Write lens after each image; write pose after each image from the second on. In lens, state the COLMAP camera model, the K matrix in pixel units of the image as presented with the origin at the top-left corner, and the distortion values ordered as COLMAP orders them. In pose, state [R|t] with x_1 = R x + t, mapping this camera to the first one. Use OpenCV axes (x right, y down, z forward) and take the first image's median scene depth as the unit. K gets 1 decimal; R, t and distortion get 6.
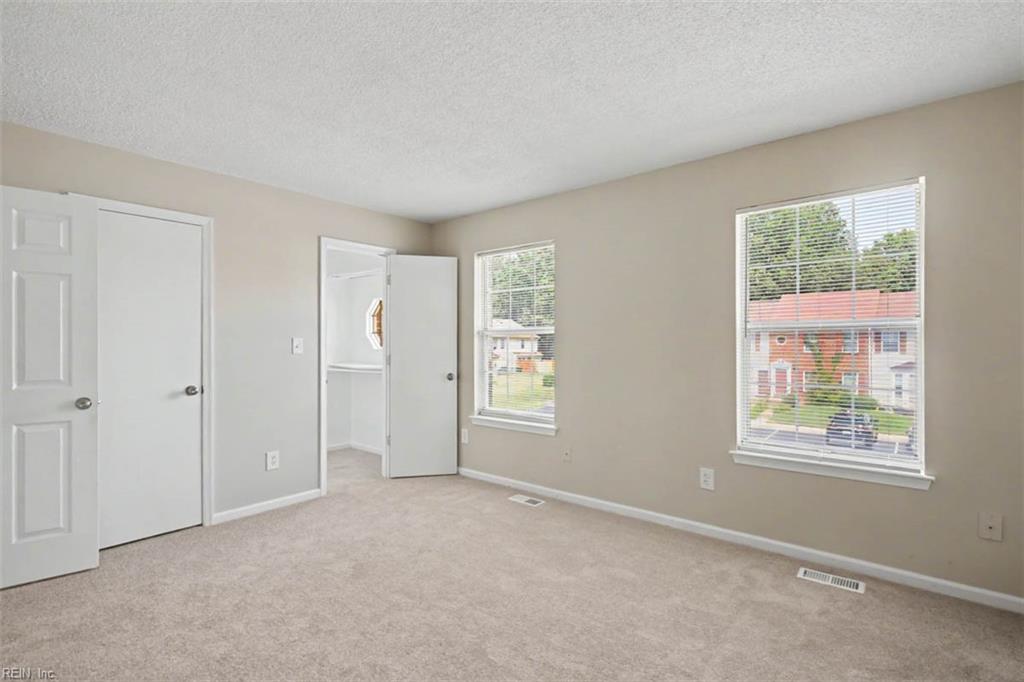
lens RADIAL K [[476.9, 0, 518.7], [0, 476.9, 342.0], [0, 0, 1]] dist [-0.000403, -0.000224]
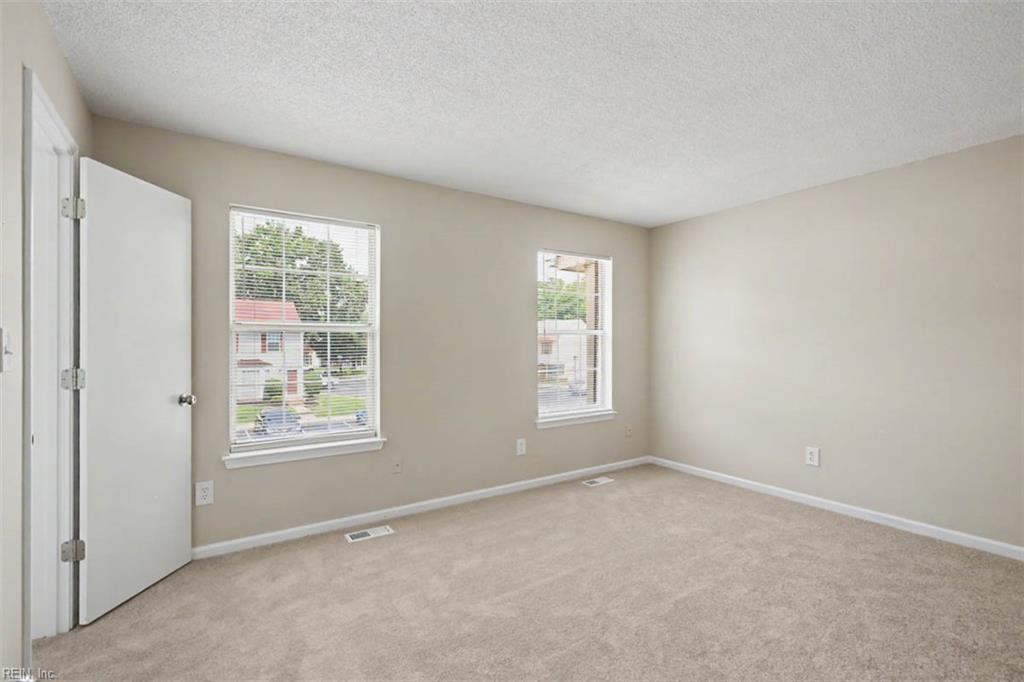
lens RADIAL K [[452.4, 0, 508.6], [0, 452.4, 345.7], [0, 0, 1]] dist [-0.001578, -0.000077]
pose [[0.308673, -0.003116, 0.951163, -0.546408], [-0.002336, 0.999989, 0.004033, 0.002017], [-0.951165, -0.003466, 0.308662, 0.440757]]
